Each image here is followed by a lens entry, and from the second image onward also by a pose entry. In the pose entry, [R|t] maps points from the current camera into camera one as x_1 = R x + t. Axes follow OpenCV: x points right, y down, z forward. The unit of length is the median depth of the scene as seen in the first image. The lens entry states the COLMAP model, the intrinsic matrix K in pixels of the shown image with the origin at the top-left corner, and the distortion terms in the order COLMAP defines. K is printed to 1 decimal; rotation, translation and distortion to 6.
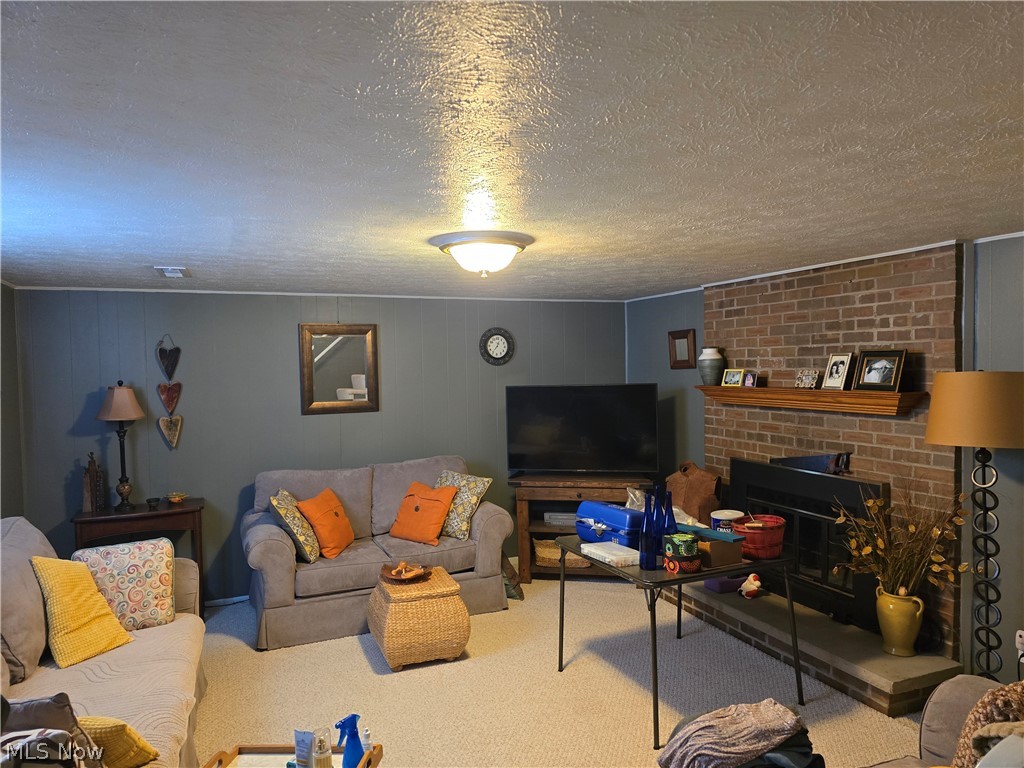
lens RADIAL K [[684.0, 0, 513.0], [0, 684.0, 358.7], [0, 0, 1]] dist [0.076339, -0.065249]
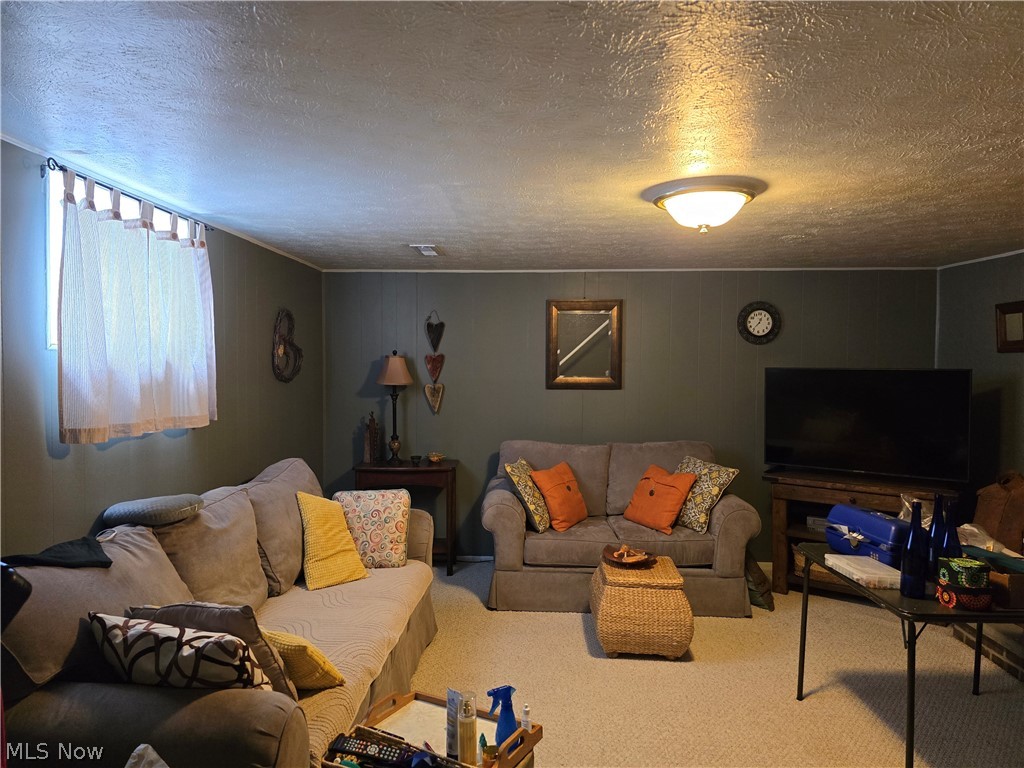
lens RADIAL K [[684.0, 0, 513.0], [0, 684.0, 358.7], [0, 0, 1]] dist [0.076339, -0.065249]
pose [[0.905957, 0.024069, -0.422686, 0.092055], [-0.018460, 0.999679, 0.017360, 0.024852], [0.422968, -0.007924, 0.906110, 0.078043]]
